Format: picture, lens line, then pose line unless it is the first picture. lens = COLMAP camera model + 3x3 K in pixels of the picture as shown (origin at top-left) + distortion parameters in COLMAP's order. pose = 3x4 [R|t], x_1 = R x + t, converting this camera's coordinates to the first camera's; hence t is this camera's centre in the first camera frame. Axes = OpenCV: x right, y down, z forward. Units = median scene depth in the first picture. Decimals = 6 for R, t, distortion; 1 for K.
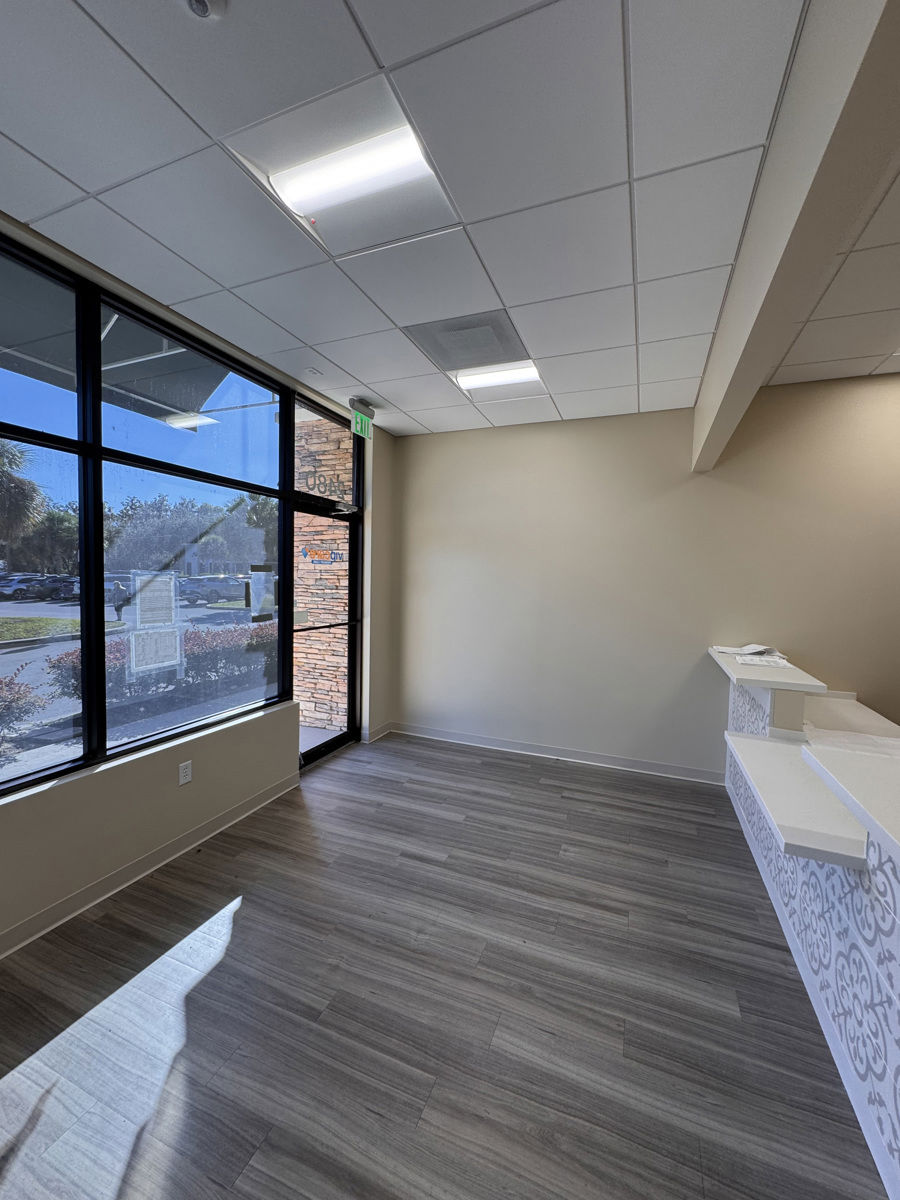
lens RADIAL K [[480.9, 0, 450.6], [0, 480.9, 599.6], [0, 0, 1]] dist [-0.002557, 0.000716]
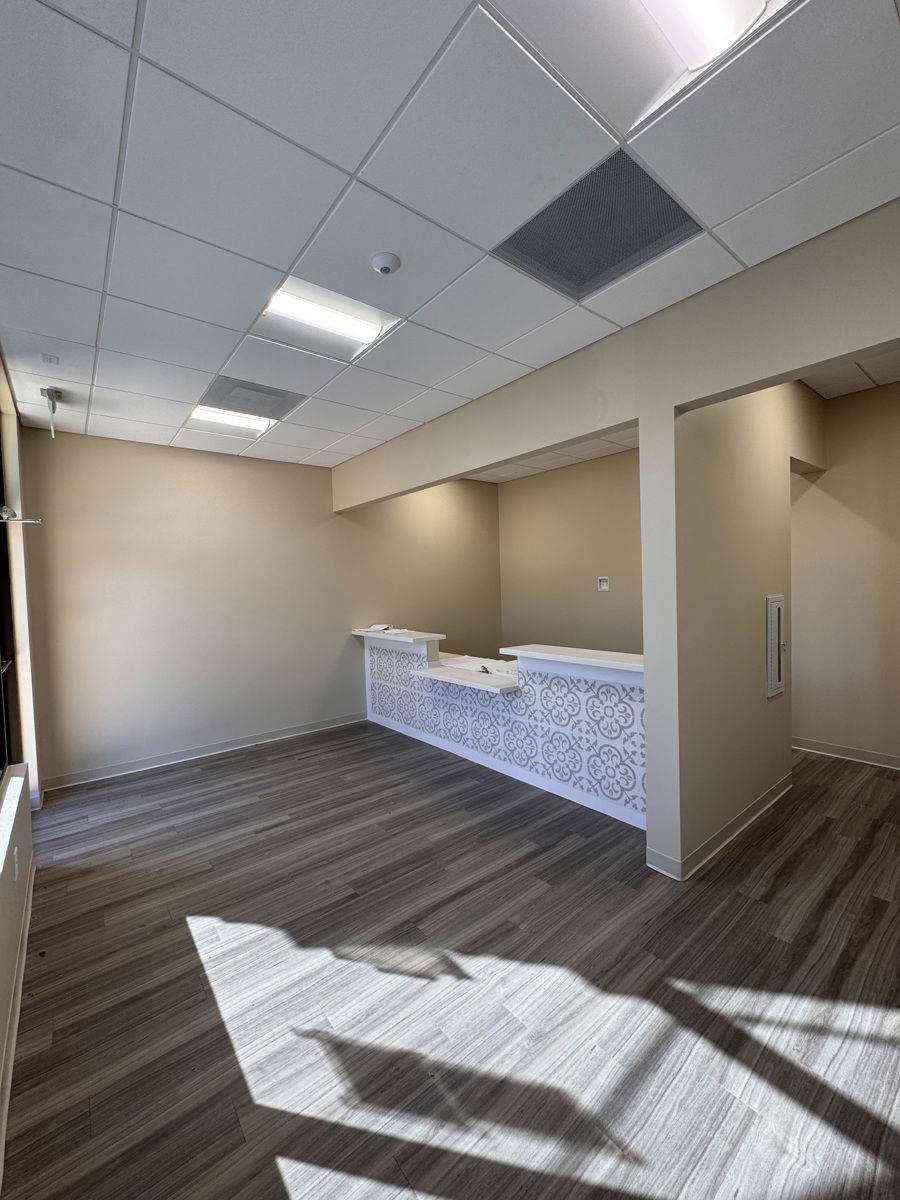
lens RADIAL K [[480.9, 0, 452.4], [0, 480.9, 597.3], [0, 0, 1]] dist [-0.002557, 0.000716]
pose [[0.482741, -0.062500, 0.873530, -0.957554], [0.082362, 0.996269, 0.025766, -0.027756], [-0.871881, 0.059508, 0.486088, -0.006784]]
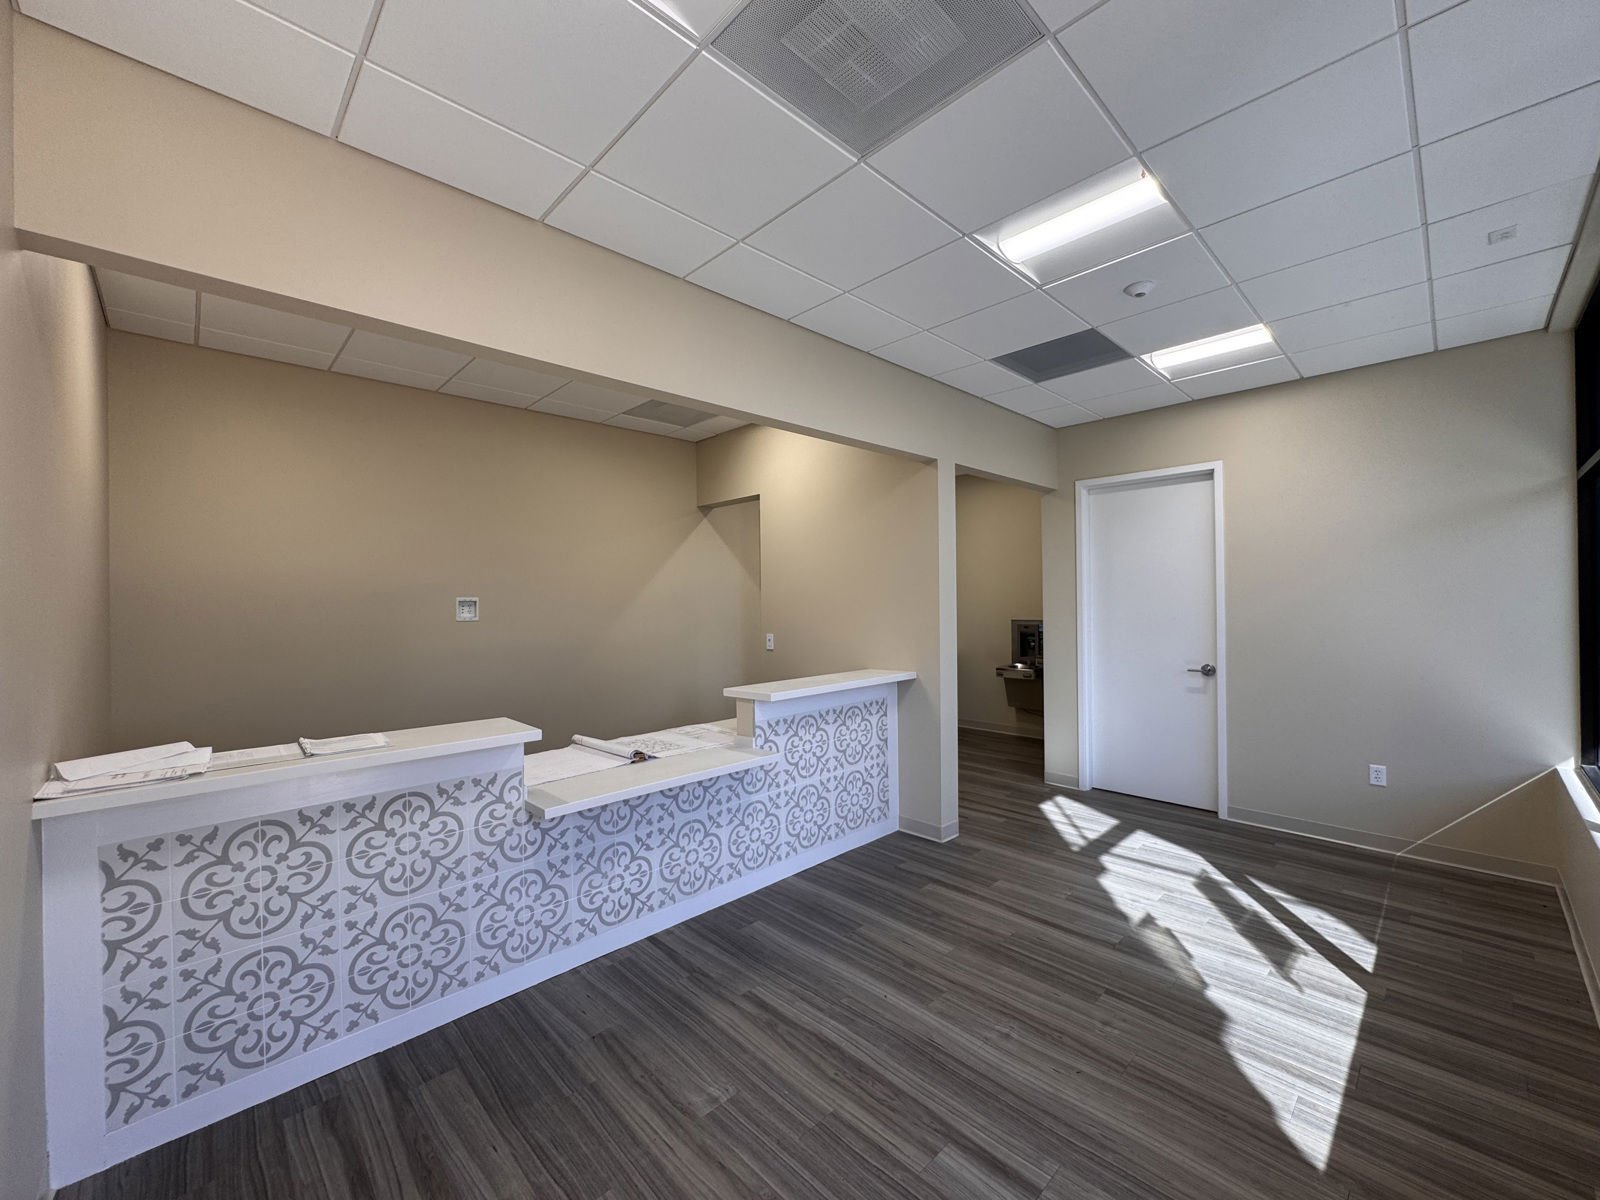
lens RADIAL K [[641.2, 0, 798.0], [0, 641.2, 597.5], [0, 0, 1]] dist [-0.002557, 0.000716]
pose [[-0.913211, -0.008723, 0.407393, -0.156030], [0.012350, 0.998719, 0.049067, -0.085360], [-0.407299, 0.049840, -0.911934, 1.841413]]
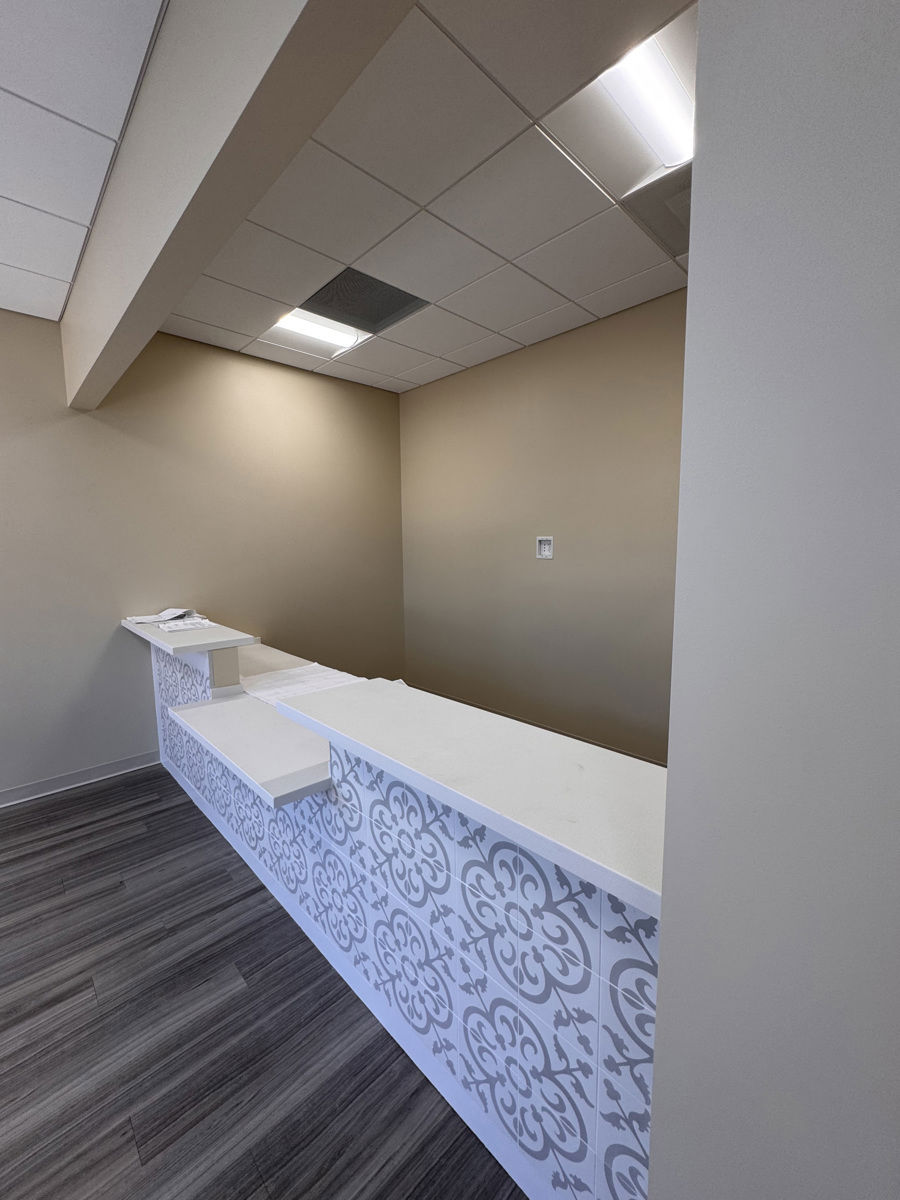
lens RADIAL K [[480.9, 0, 452.6], [0, 480.9, 598.6], [0, 0, 1]] dist [-0.002557, 0.000716]
pose [[0.401964, -0.132429, 0.906028, -0.010900], [0.062671, 0.991145, 0.117066, -0.005858], [-0.913508, 0.009726, 0.406704, 0.147652]]
